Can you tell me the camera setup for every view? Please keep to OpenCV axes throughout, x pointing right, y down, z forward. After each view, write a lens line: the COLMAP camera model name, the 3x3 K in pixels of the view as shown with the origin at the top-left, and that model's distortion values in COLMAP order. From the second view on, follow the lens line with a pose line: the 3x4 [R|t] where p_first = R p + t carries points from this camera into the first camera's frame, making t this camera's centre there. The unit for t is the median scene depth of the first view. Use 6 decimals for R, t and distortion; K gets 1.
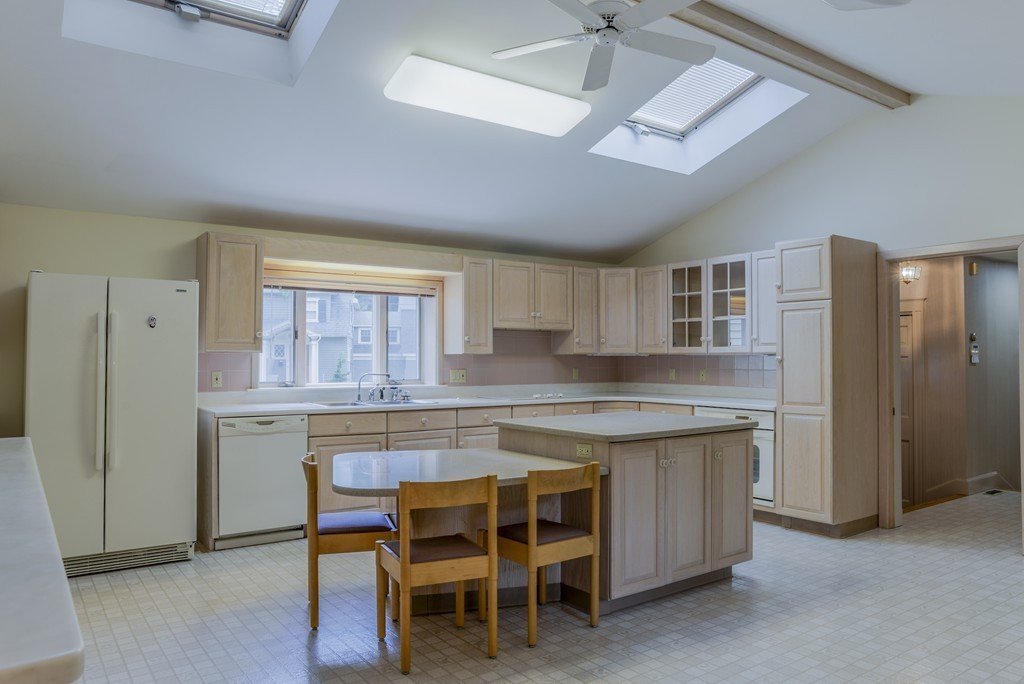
lens RADIAL K [[724.8, 0, 516.5], [0, 724.8, 343.3], [0, 0, 1]] dist [-0.075989, 0.039906]
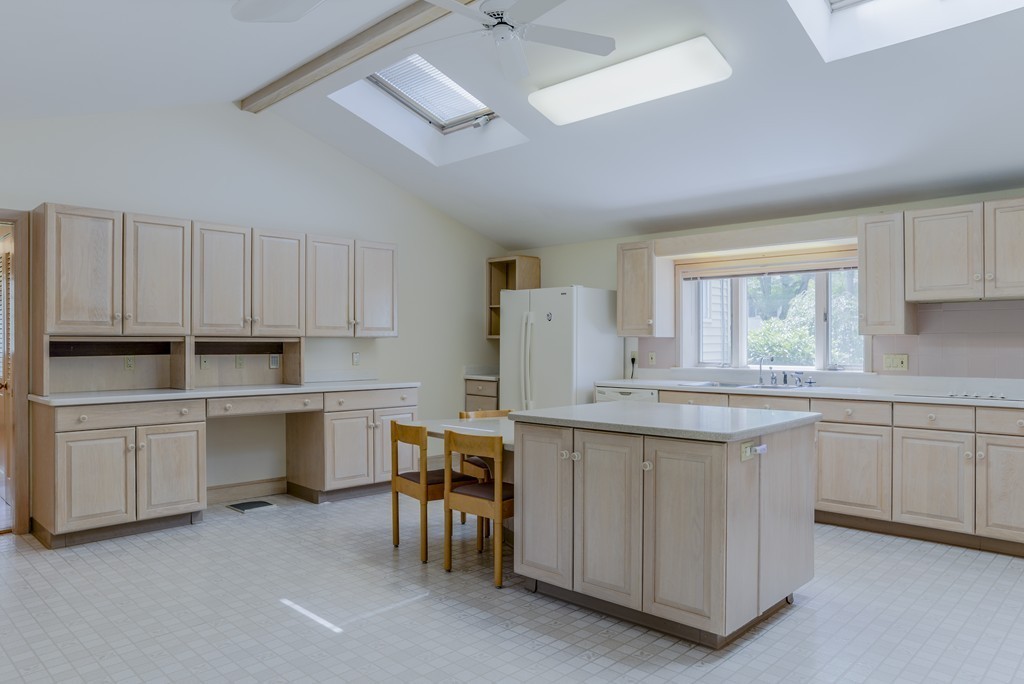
lens RADIAL K [[724.8, 0, 516.7], [0, 724.8, 339.5], [0, 0, 1]] dist [-0.075989, 0.039906]
pose [[0.149833, -0.005659, -0.988695, 1.083788], [0.022107, 0.999753, -0.002372, 0.020726], [0.988464, -0.021502, 0.149921, 0.793213]]
